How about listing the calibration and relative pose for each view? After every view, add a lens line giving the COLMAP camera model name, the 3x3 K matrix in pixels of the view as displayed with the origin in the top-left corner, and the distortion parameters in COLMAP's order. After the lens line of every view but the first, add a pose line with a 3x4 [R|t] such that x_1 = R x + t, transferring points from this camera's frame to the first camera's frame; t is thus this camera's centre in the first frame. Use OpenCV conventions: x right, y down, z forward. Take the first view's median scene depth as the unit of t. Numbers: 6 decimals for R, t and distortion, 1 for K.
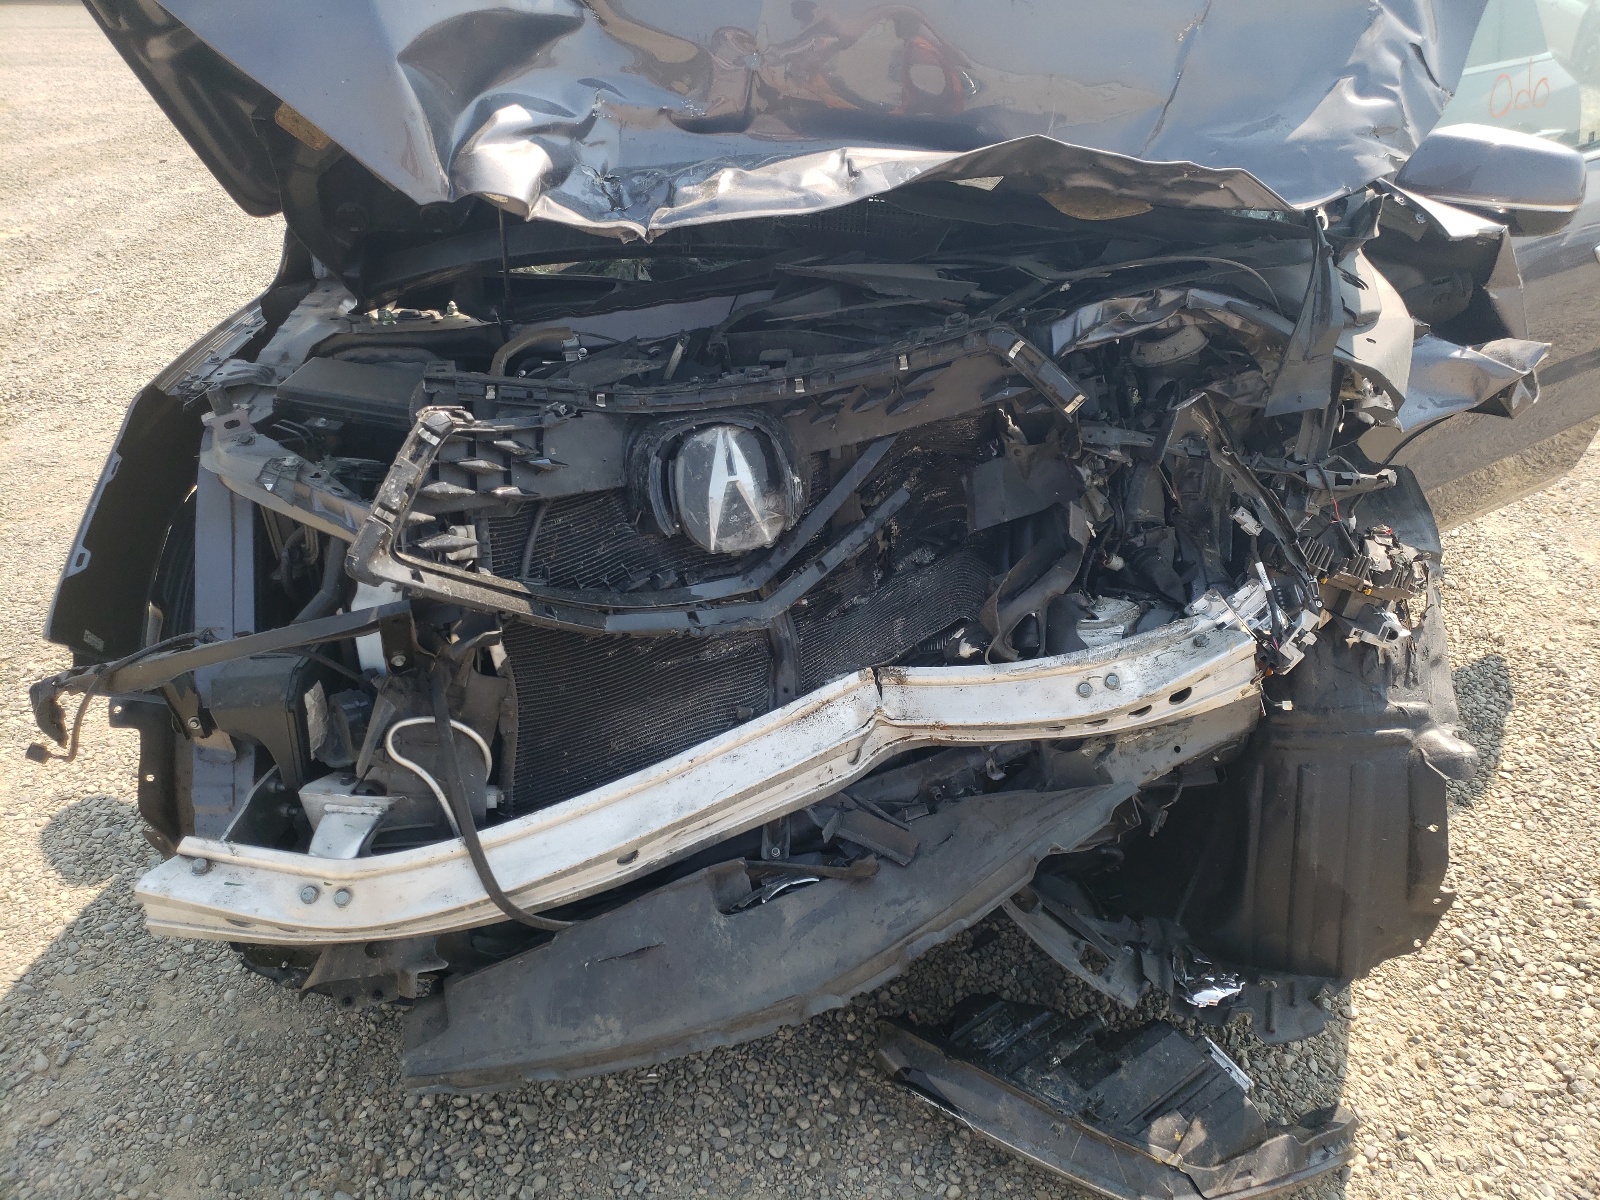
lens RADIAL K [[1223.1, 0, 805.0], [0, 1223.1, 575.5], [0, 0, 1]] dist [0.046772, -0.004806]
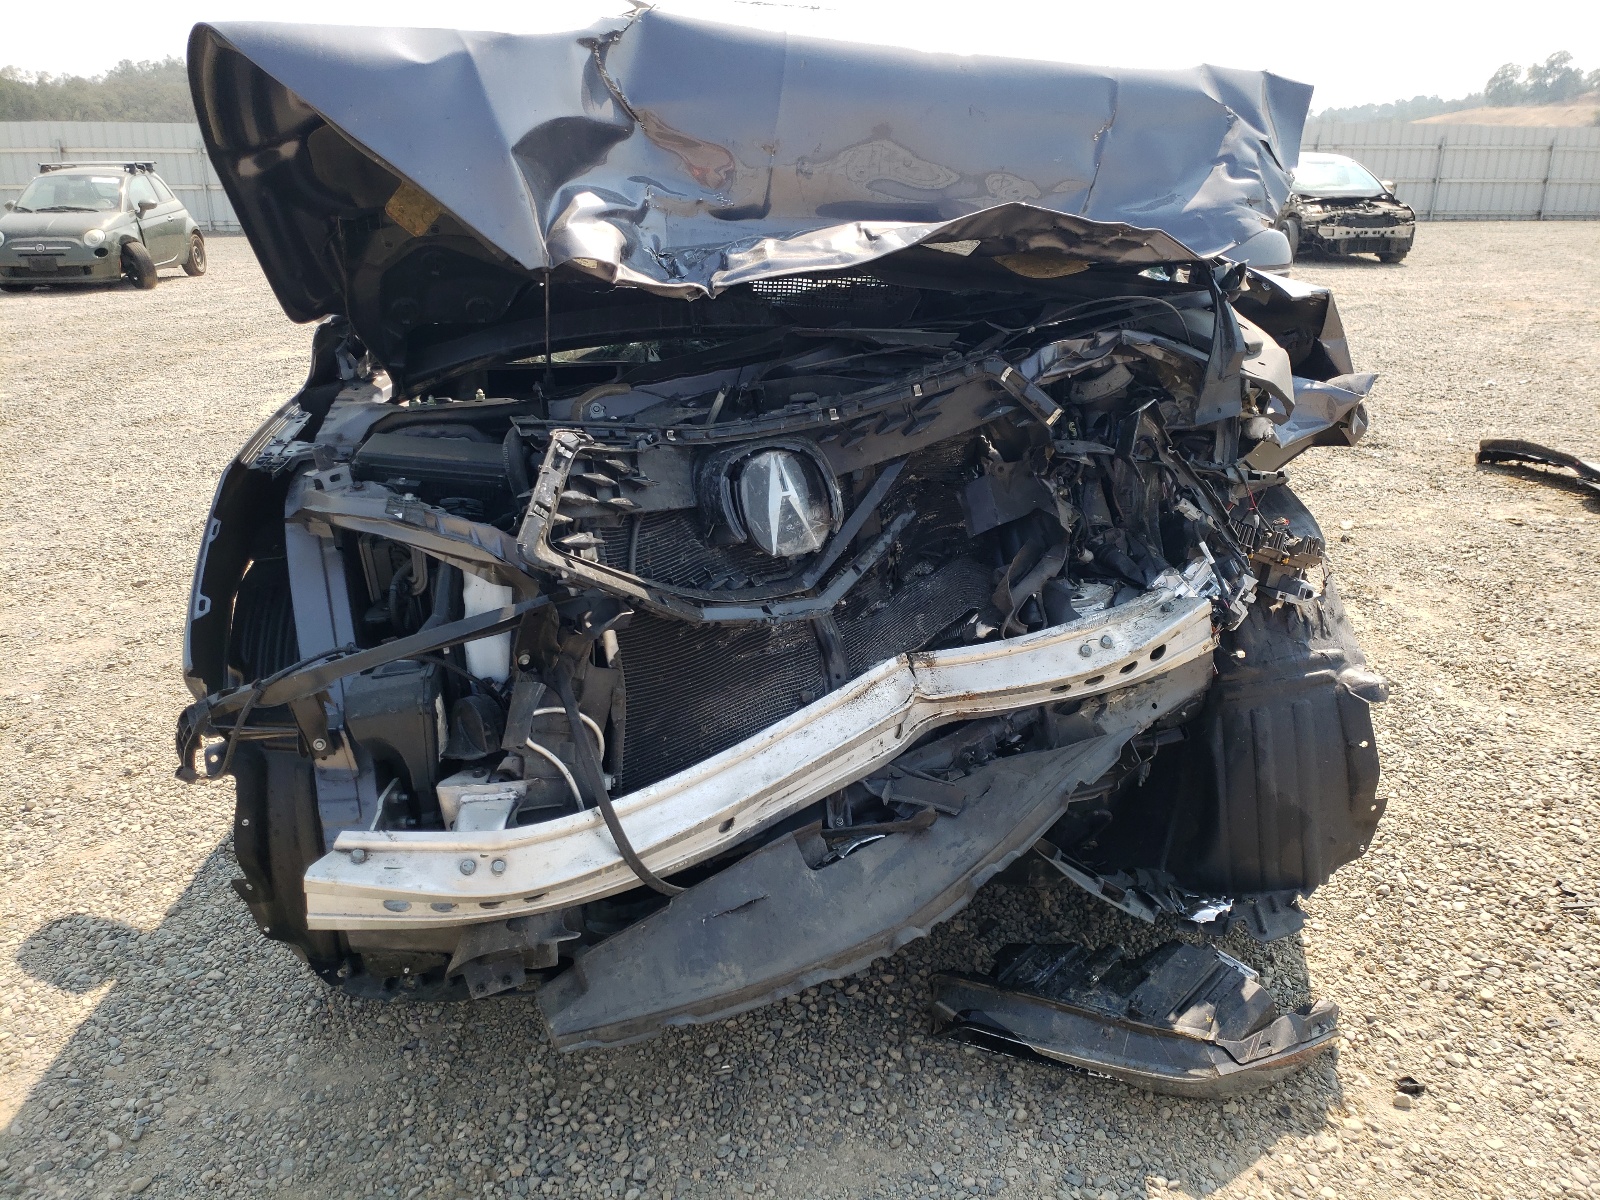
lens RADIAL K [[1217.0, 0, 800.0], [0, 1217.0, 600.0], [0, 0, 1]] dist [0.089793, -0.097788]
pose [[0.984383, -0.075882, 0.158847, -0.227465], [0.095989, 0.987755, -0.122992, 0.159470], [-0.147569, 0.136319, 0.979613, -0.137326]]
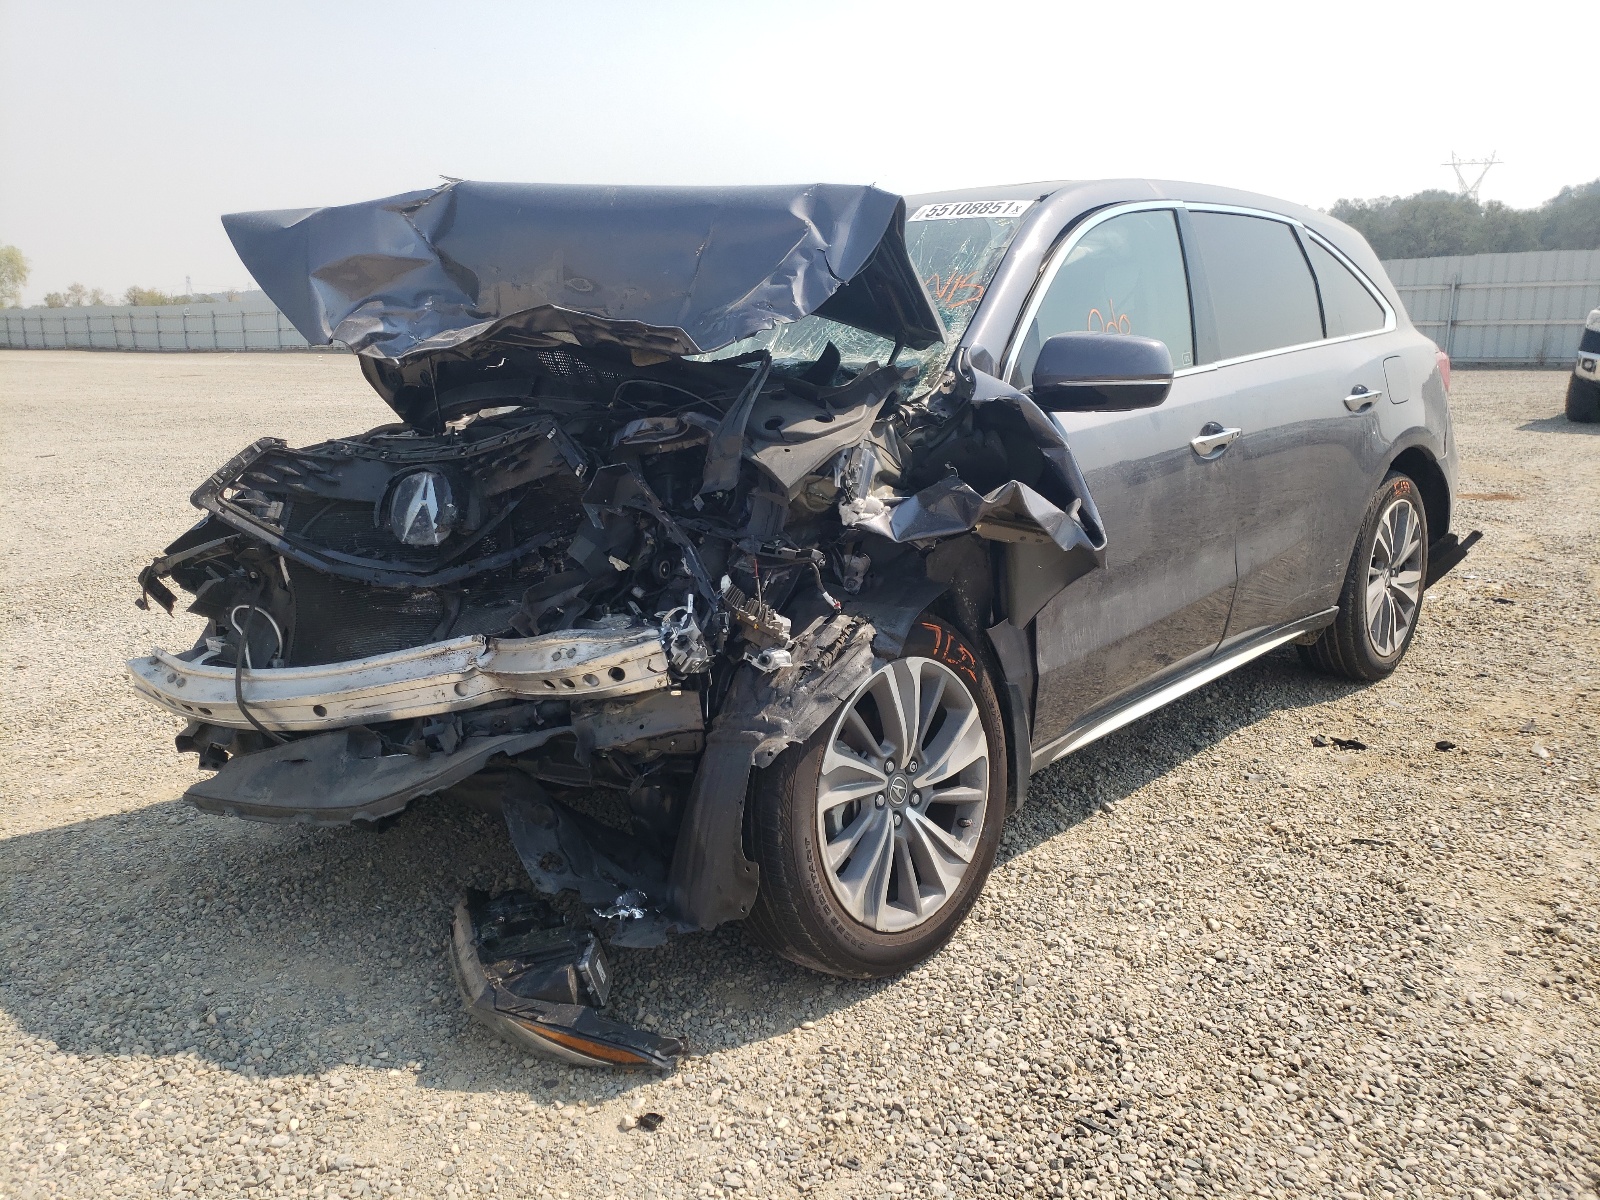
lens RADIAL K [[1217.0, 0, 800.0], [0, 1217.0, 600.0], [0, 0, 1]] dist [0.089793, -0.097788]
pose [[0.831859, 0.105647, -0.544839, 1.239743], [-0.235624, 0.956075, -0.174362, 0.210855], [0.502486, 0.273422, 0.820212, -0.087628]]
